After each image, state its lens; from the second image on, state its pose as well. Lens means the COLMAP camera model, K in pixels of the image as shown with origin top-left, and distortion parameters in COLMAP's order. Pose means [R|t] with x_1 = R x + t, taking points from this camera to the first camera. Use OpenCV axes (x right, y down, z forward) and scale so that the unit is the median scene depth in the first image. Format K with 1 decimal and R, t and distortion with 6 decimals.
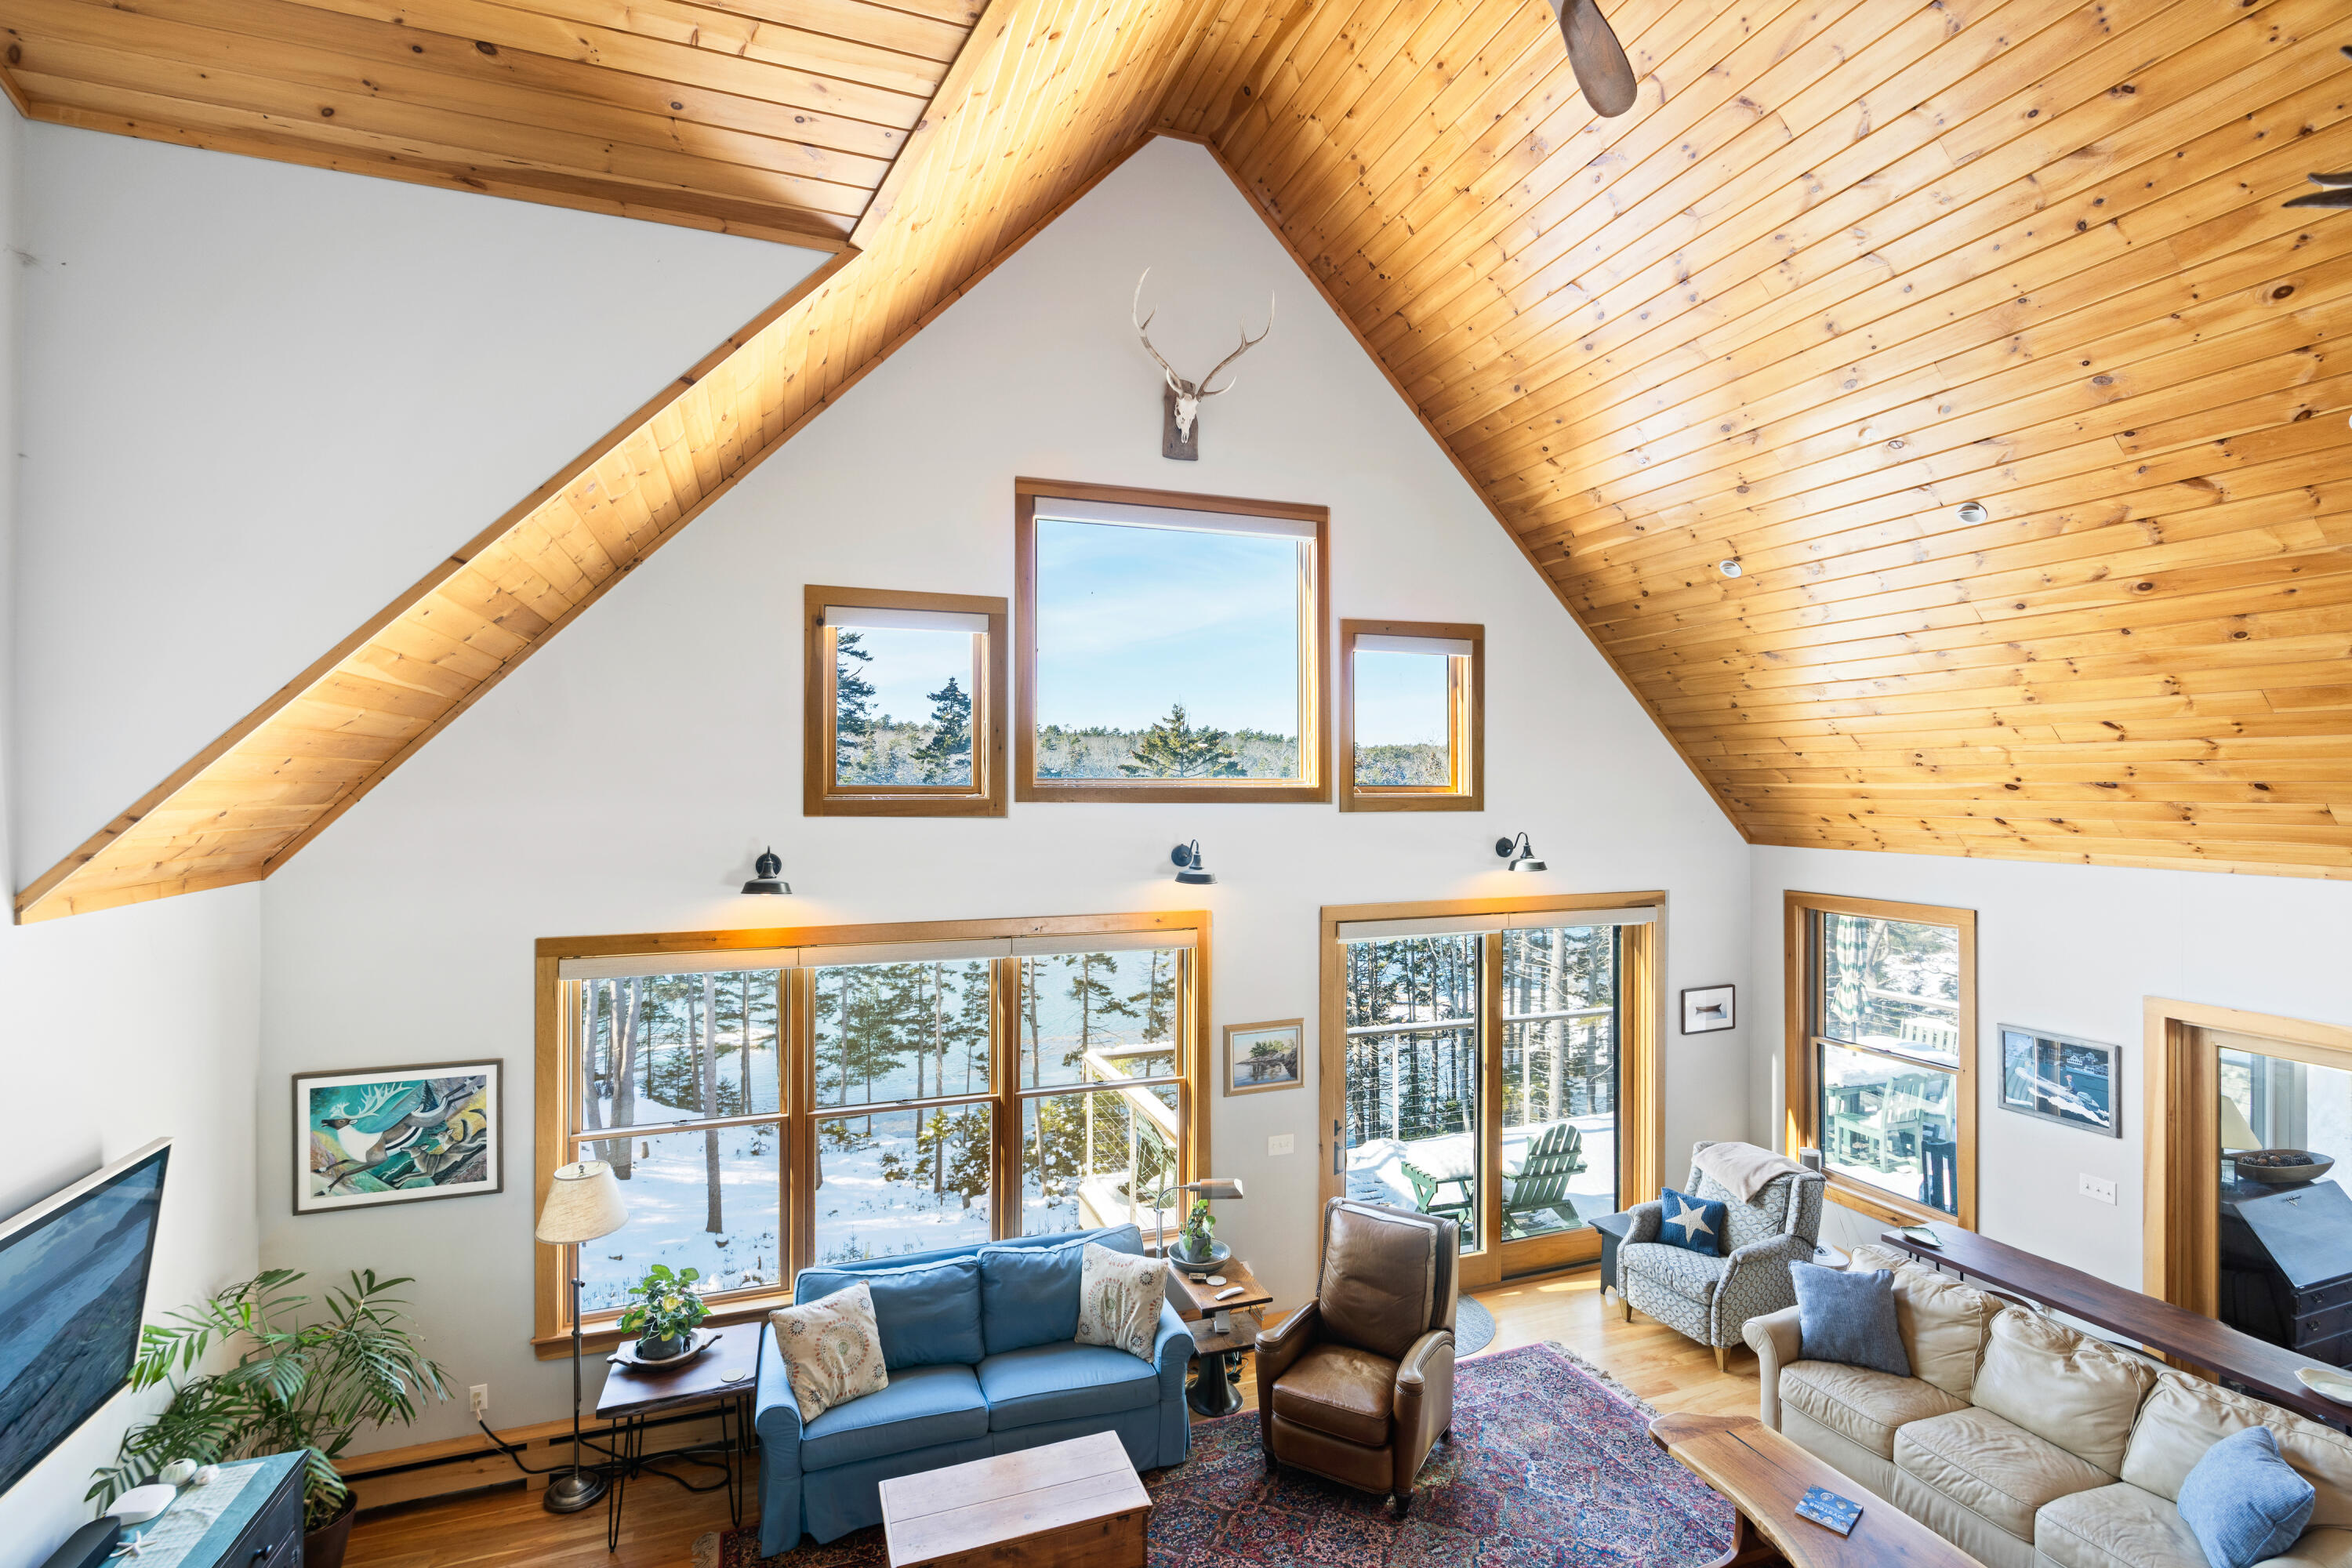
lens RADIAL K [[1085.3, 0, 1195.9], [0, 1085.3, 769.1], [0, 0, 1]] dist [-0.010663, 0.004257]
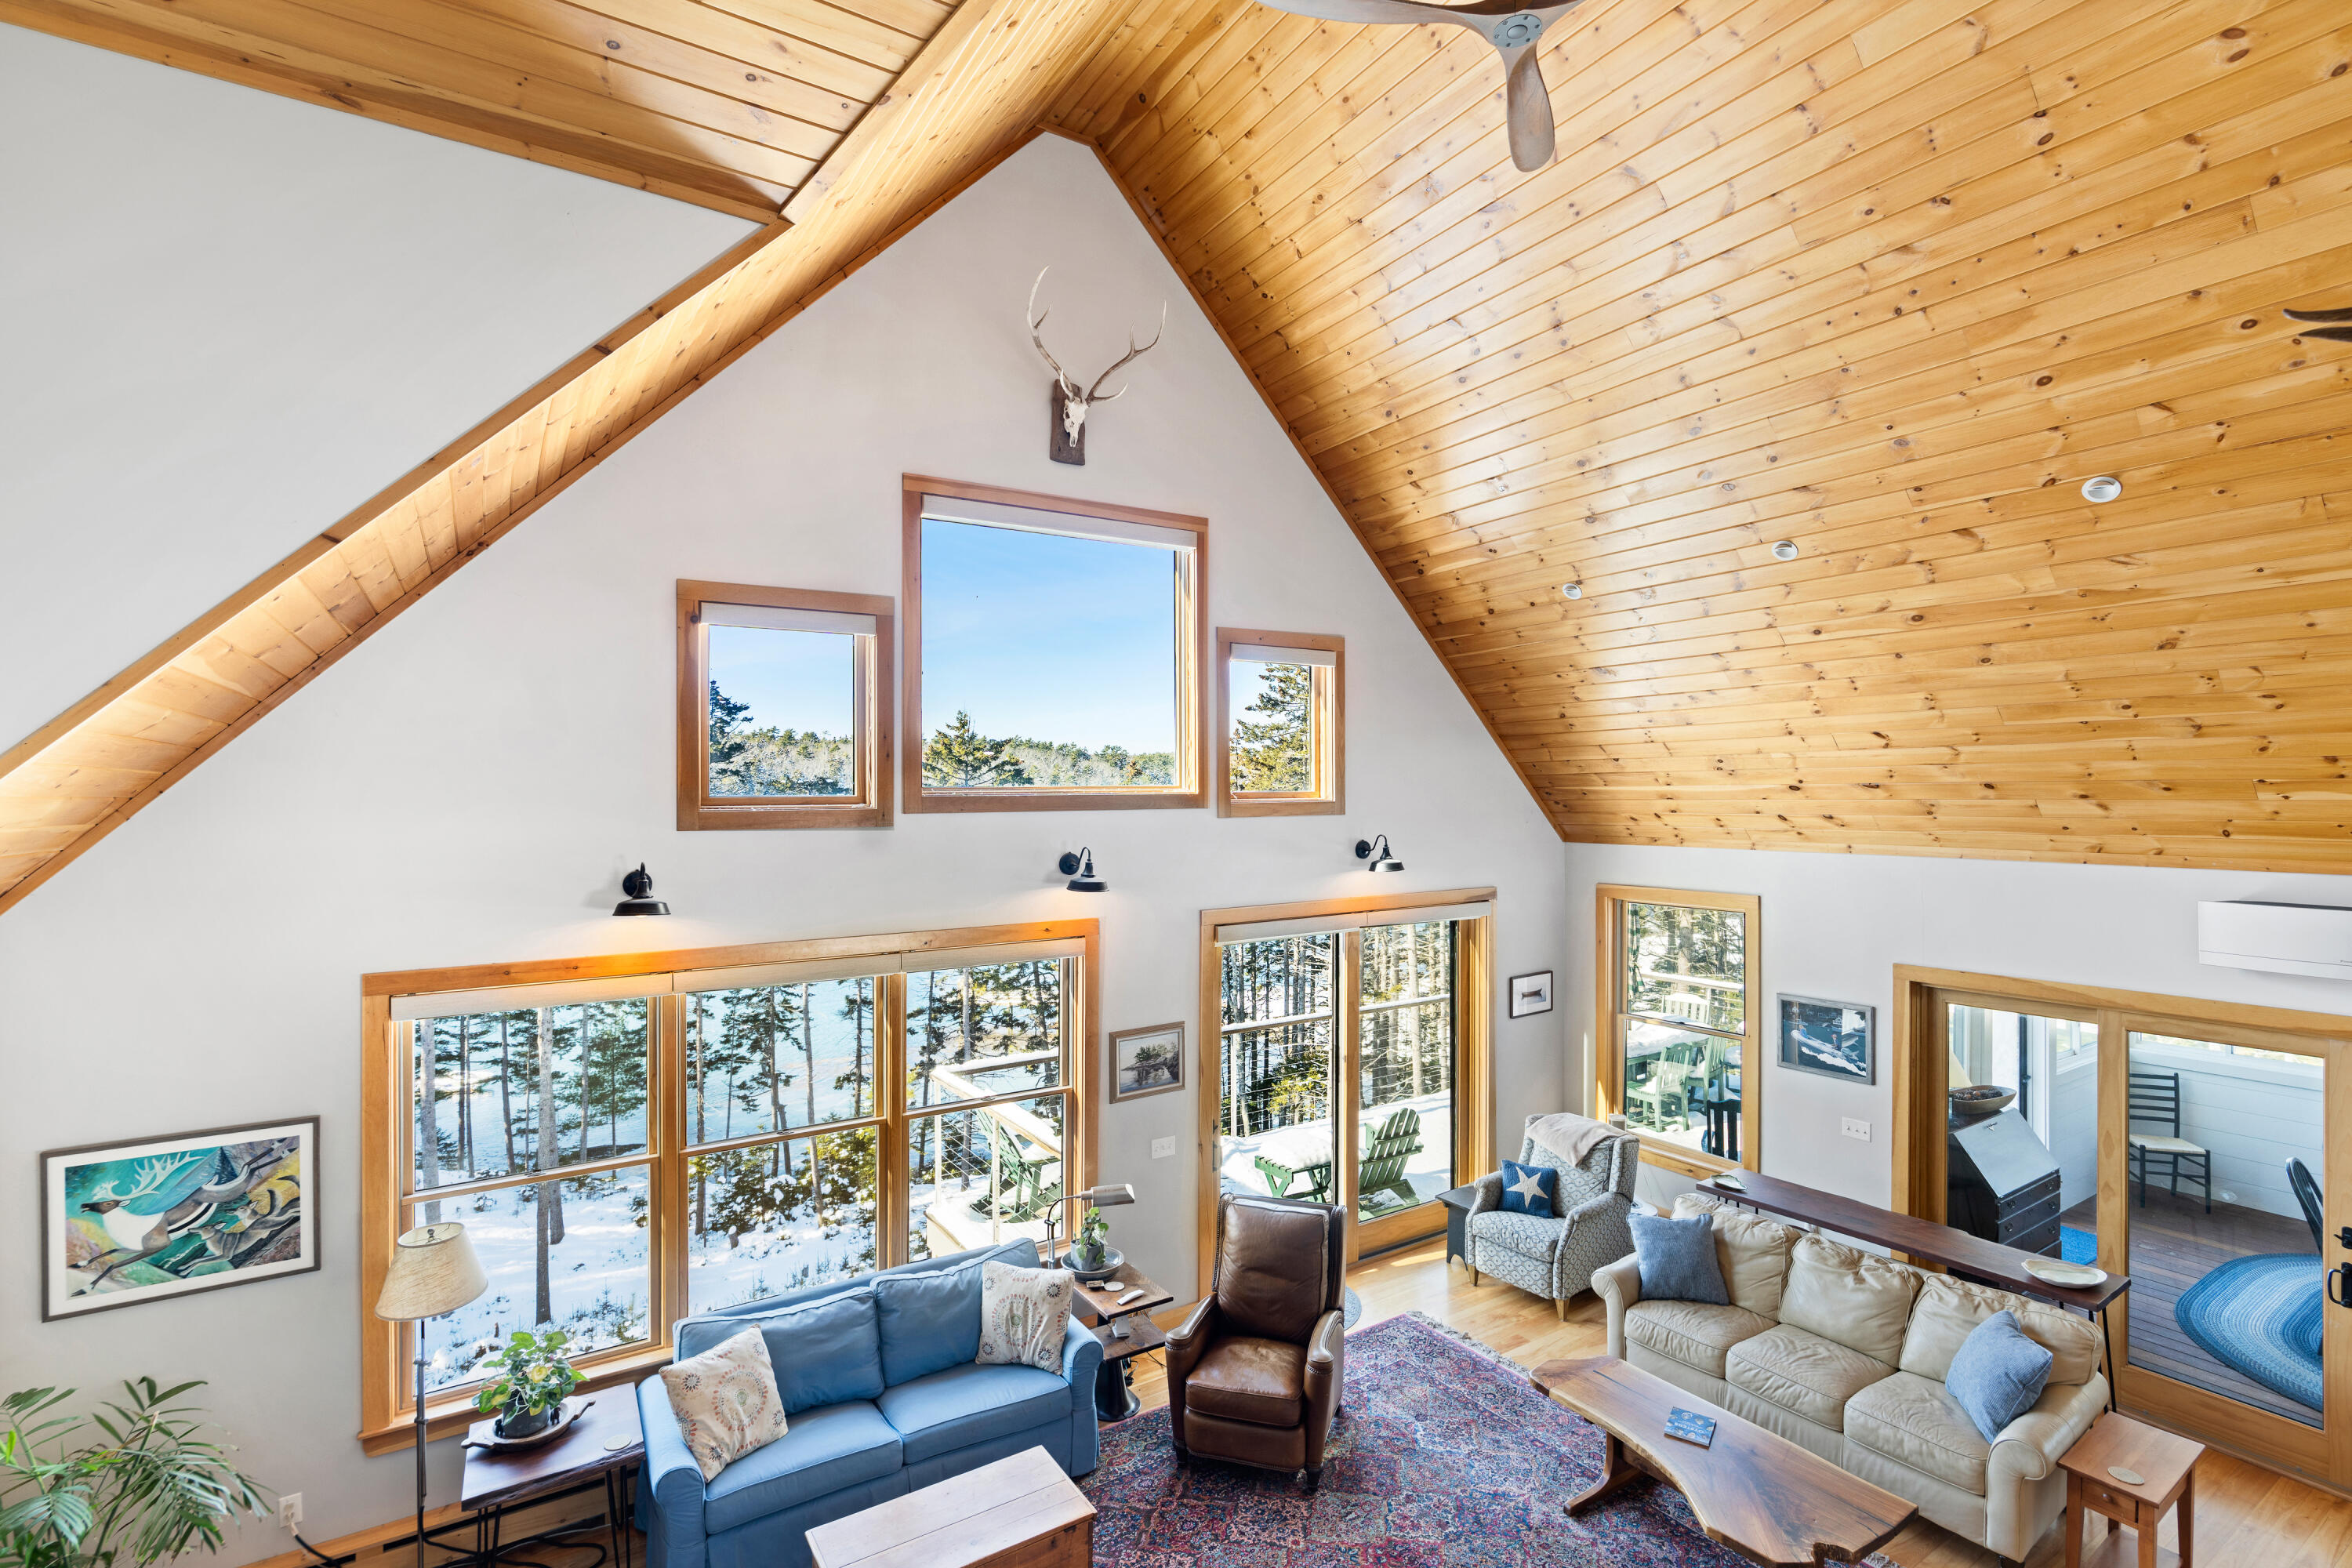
lens RADIAL K [[1085.3, 0, 1196.5], [0, 1085.3, 785.8], [0, 0, 1]] dist [-0.010663, 0.004257]
pose [[0.976800, -0.007393, 0.214026, -0.125578], [0.005661, 0.999946, 0.008700, 0.000251], [-0.214079, -0.007287, 0.976789, 0.006146]]
